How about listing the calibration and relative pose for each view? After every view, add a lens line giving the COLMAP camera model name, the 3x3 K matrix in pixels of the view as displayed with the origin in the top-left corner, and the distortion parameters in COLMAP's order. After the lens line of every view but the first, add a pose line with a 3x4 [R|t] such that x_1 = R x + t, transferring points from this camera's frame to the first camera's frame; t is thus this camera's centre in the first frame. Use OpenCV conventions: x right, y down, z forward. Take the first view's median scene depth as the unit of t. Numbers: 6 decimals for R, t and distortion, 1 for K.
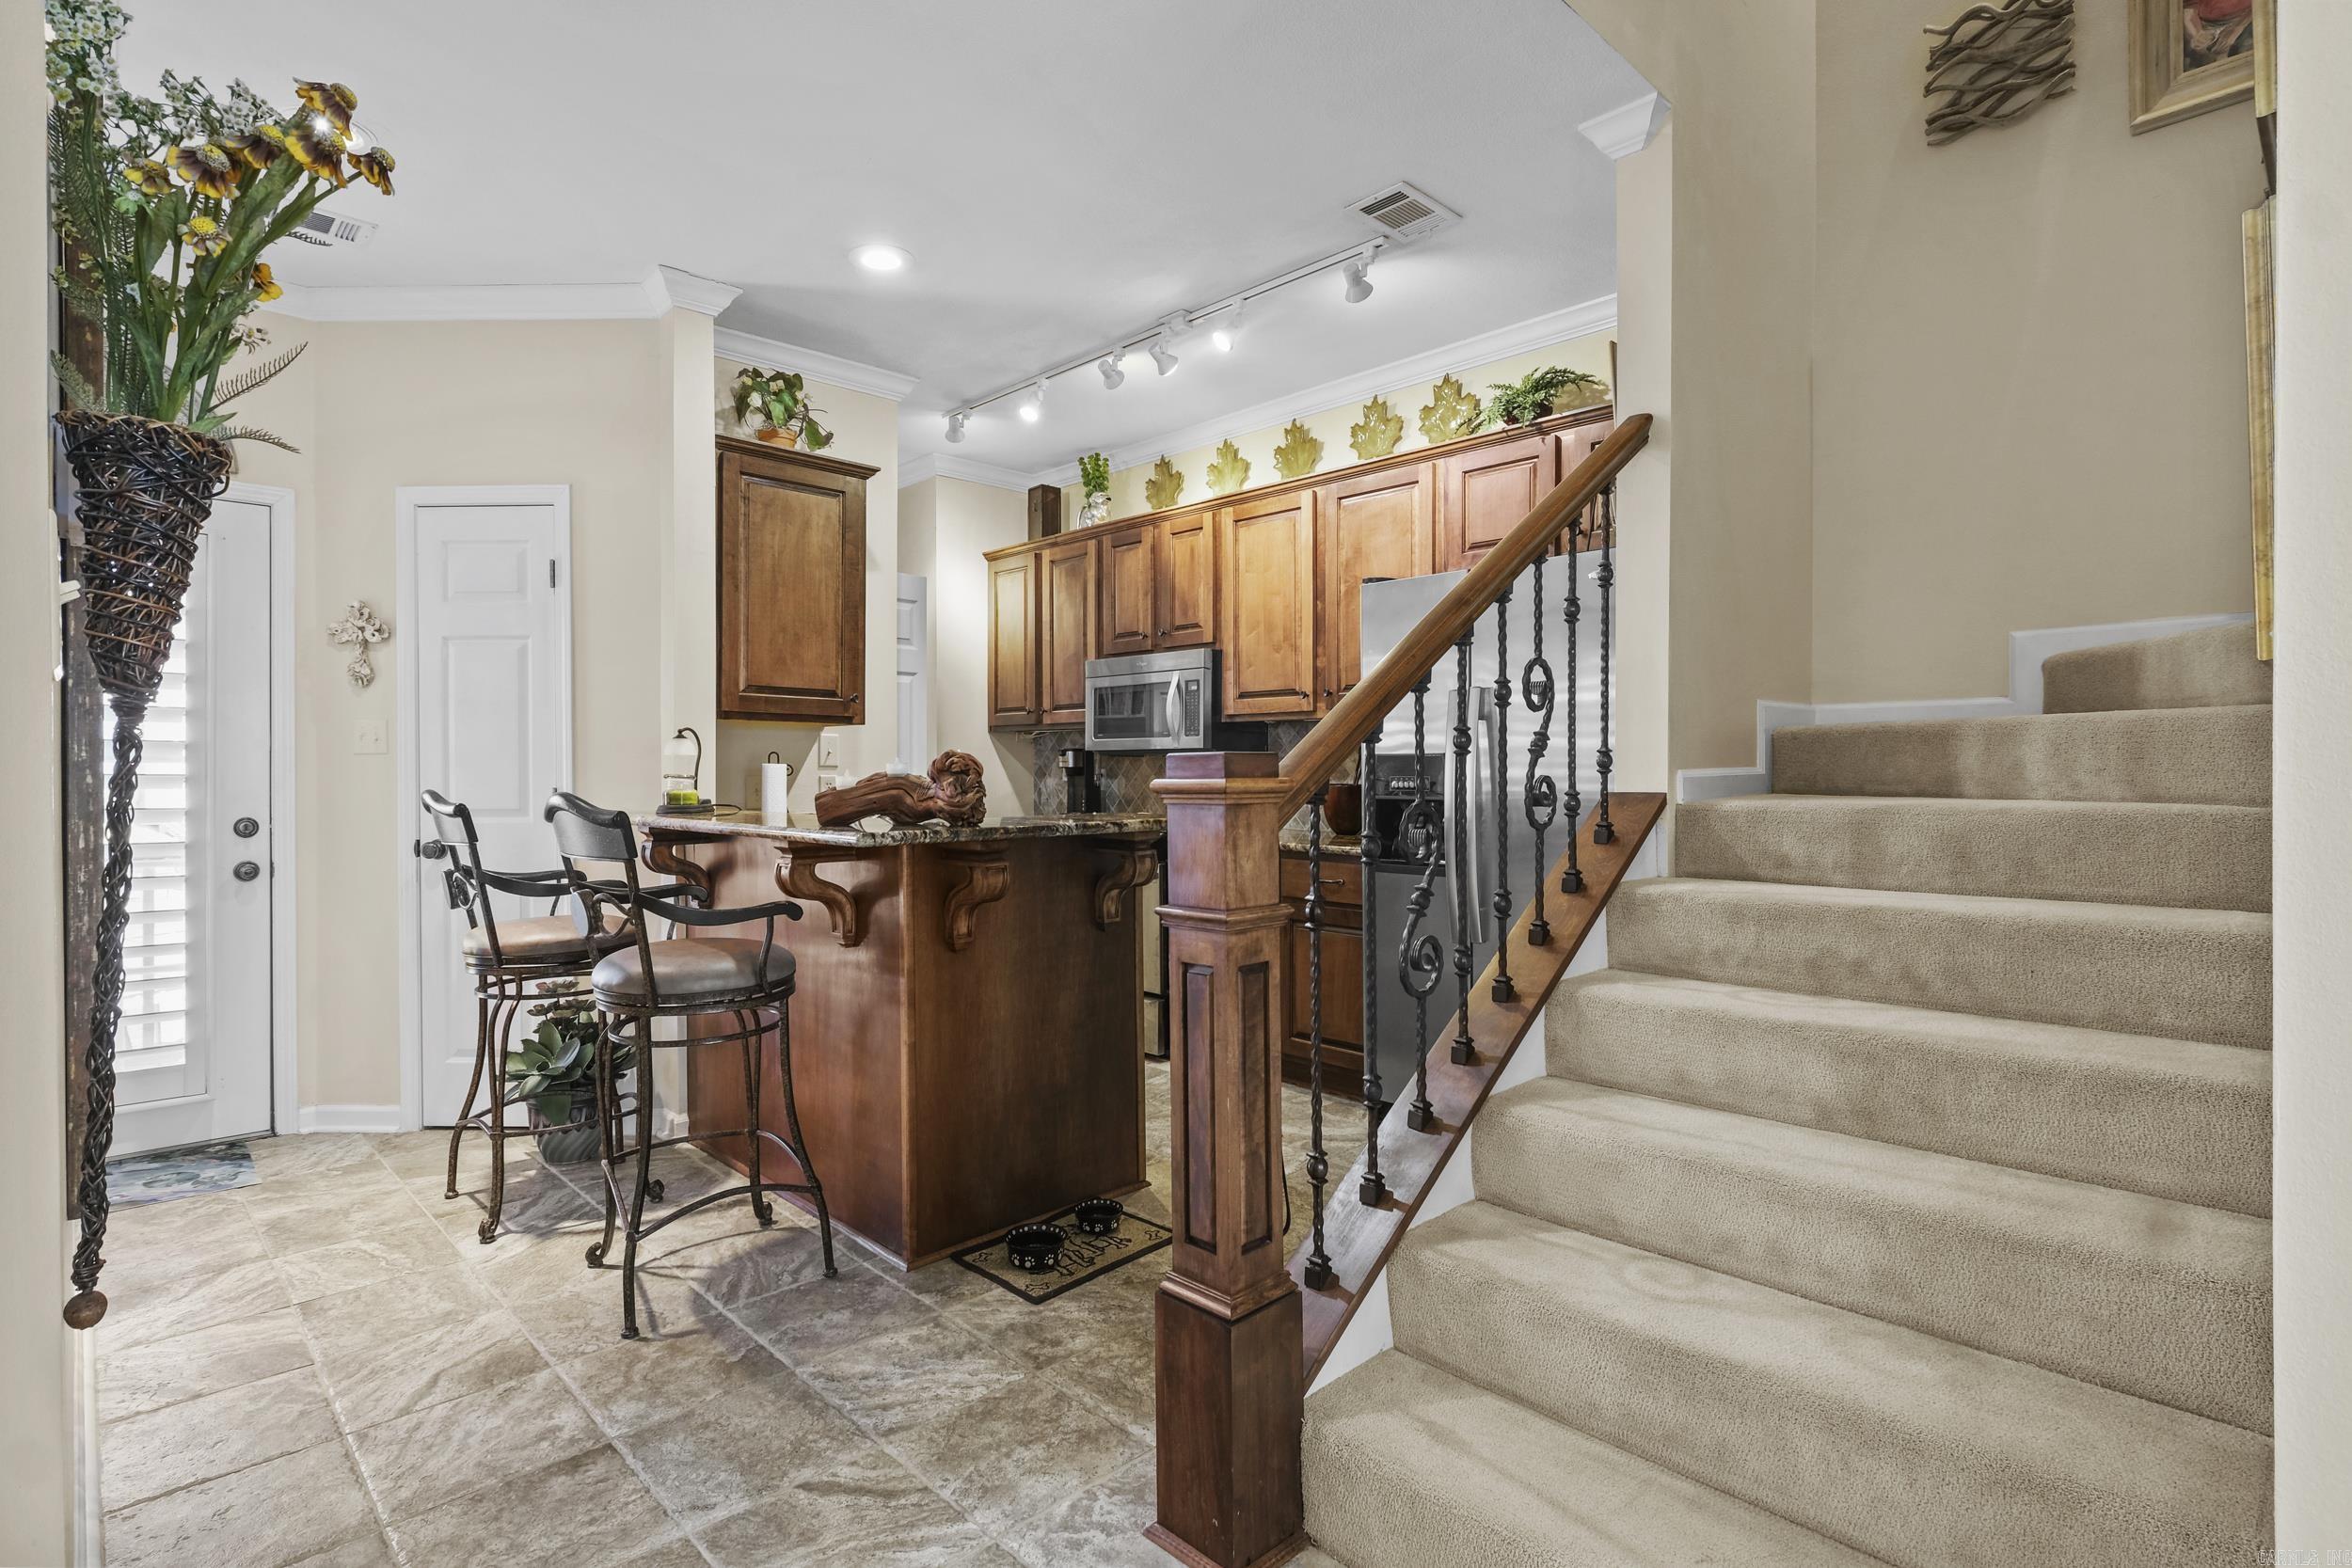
lens RADIAL K [[1140.6, 0, 1171.6], [0, 1140.6, 777.3], [0, 0, 1]] dist [-0.011515, 0.000052]
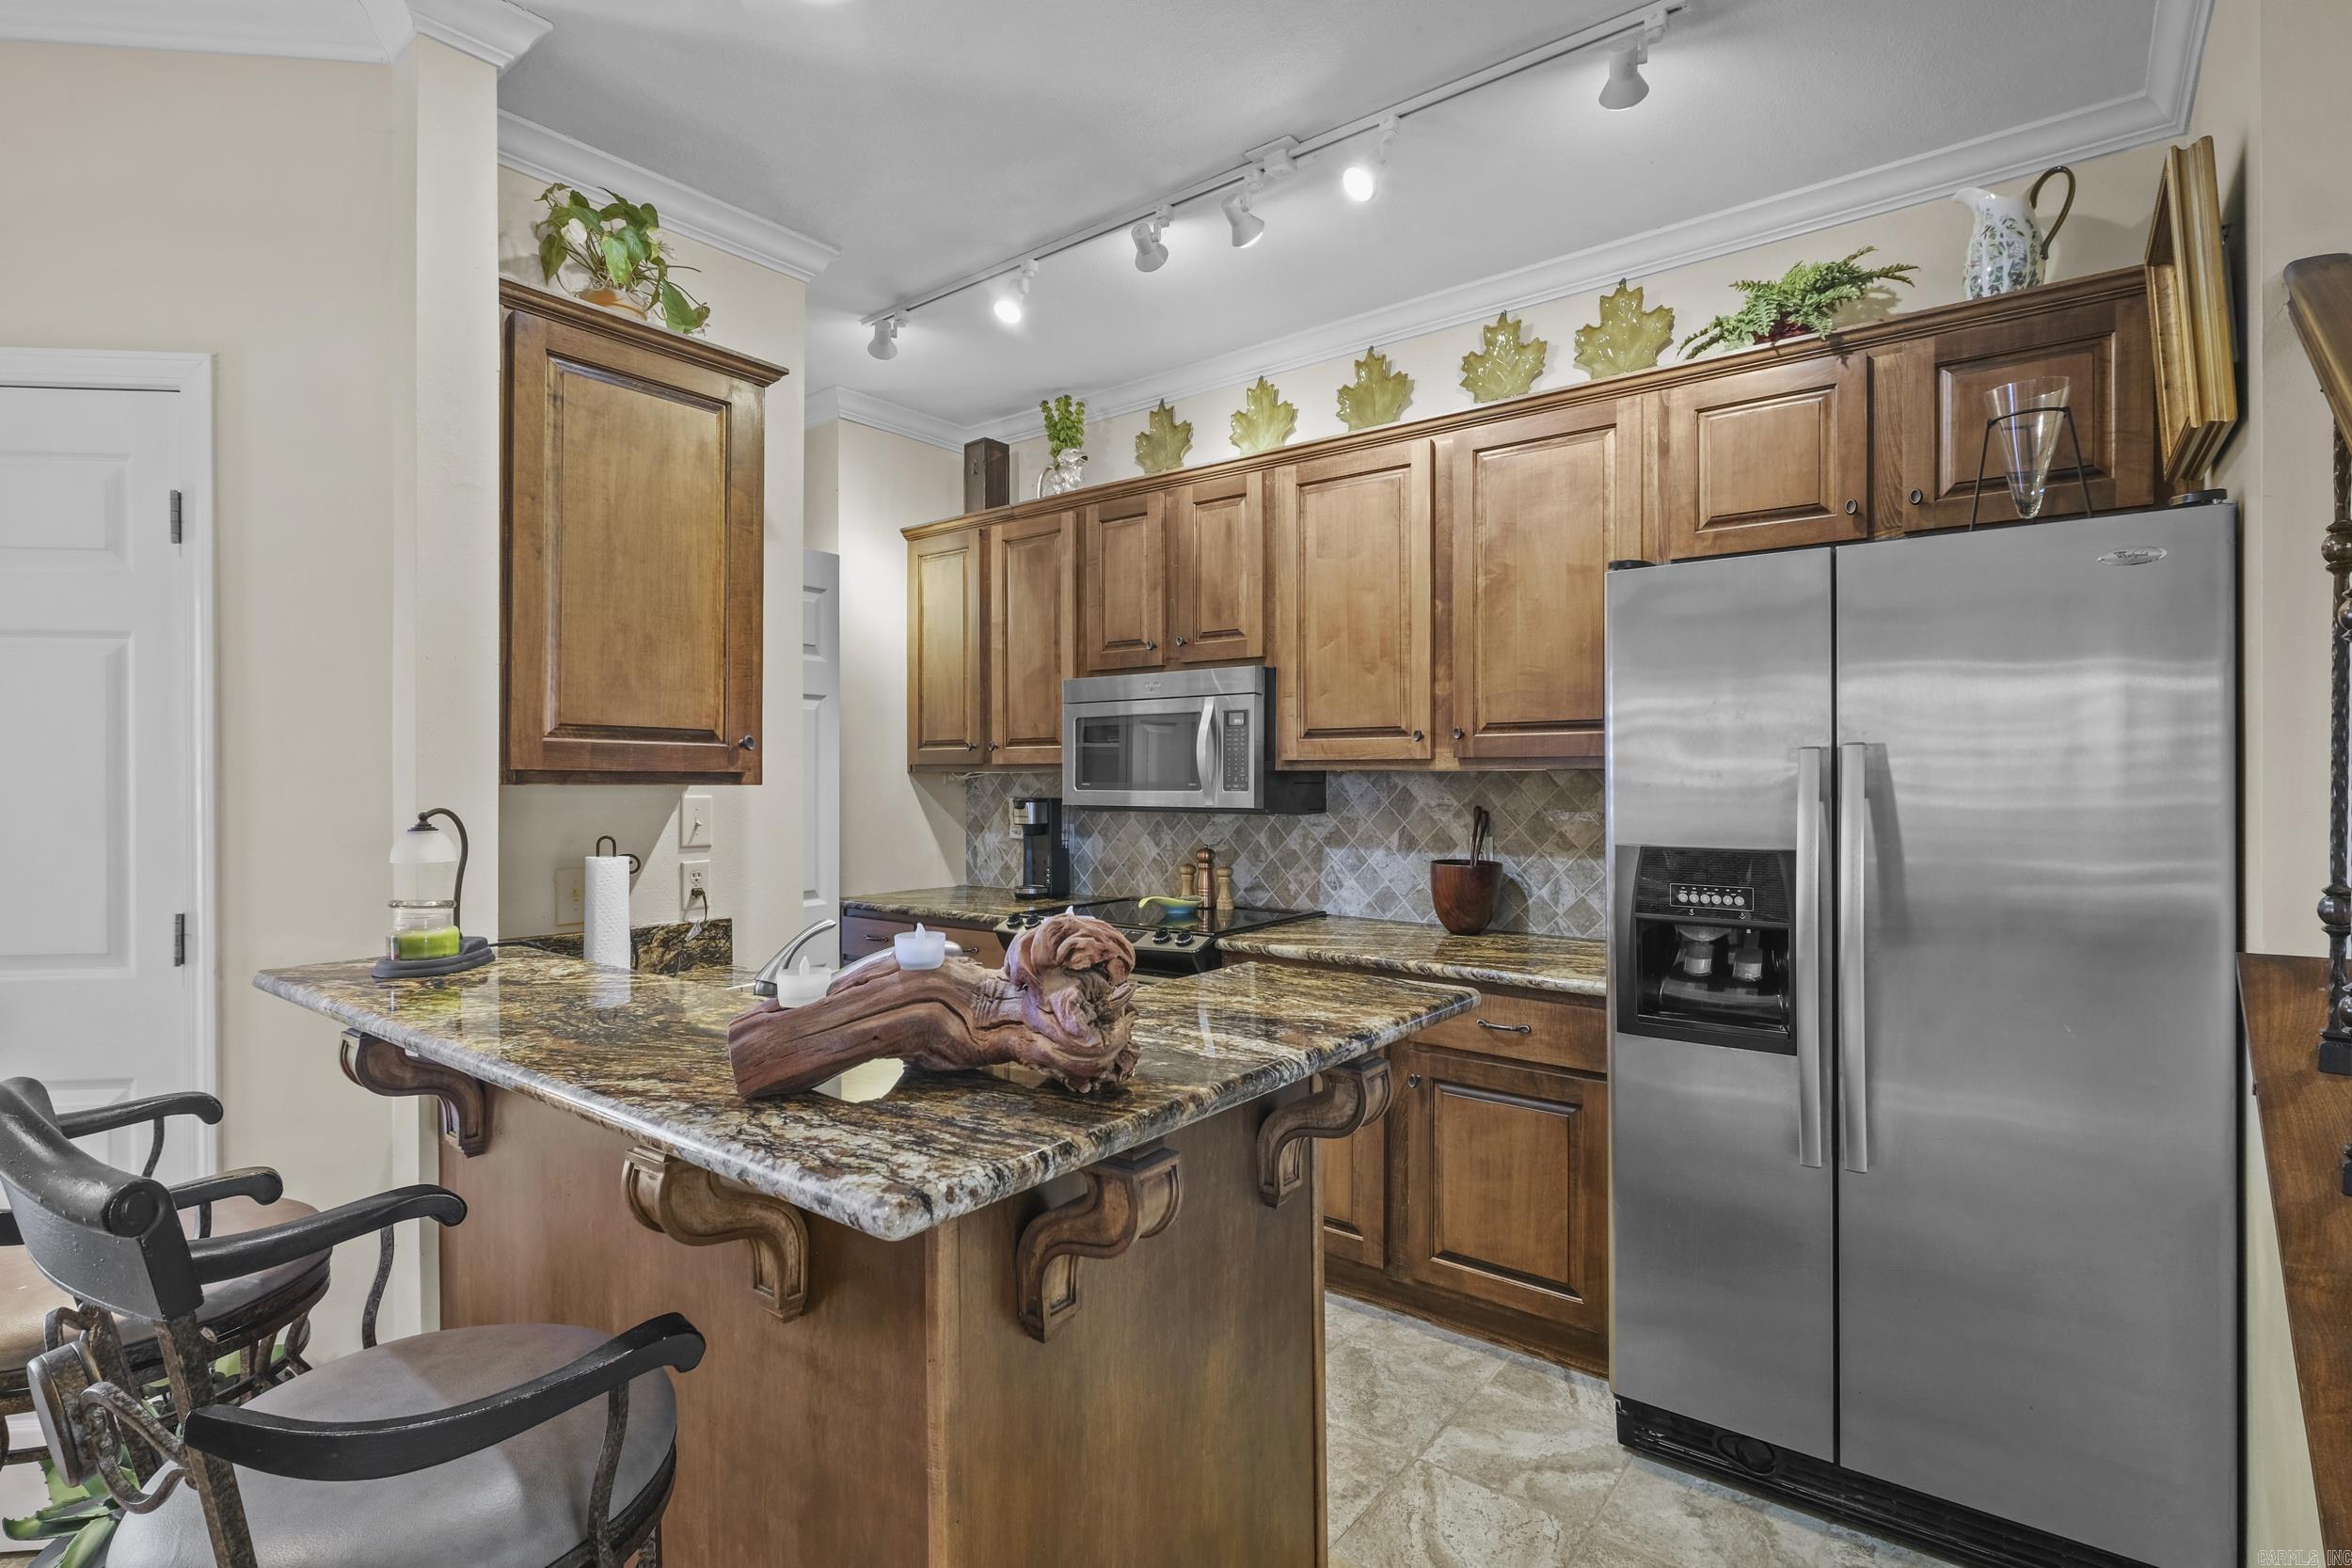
lens RADIAL K [[1140.6, 0, 1171.6], [0, 1140.6, 777.3], [0, 0, 1]] dist [-0.011515, 0.000052]
pose [[0.990788, -0.000273, 0.135422, -0.137774], [0.001131, 0.999980, -0.006256, -0.047655], [-0.135418, 0.006352, 0.990768, 0.373287]]
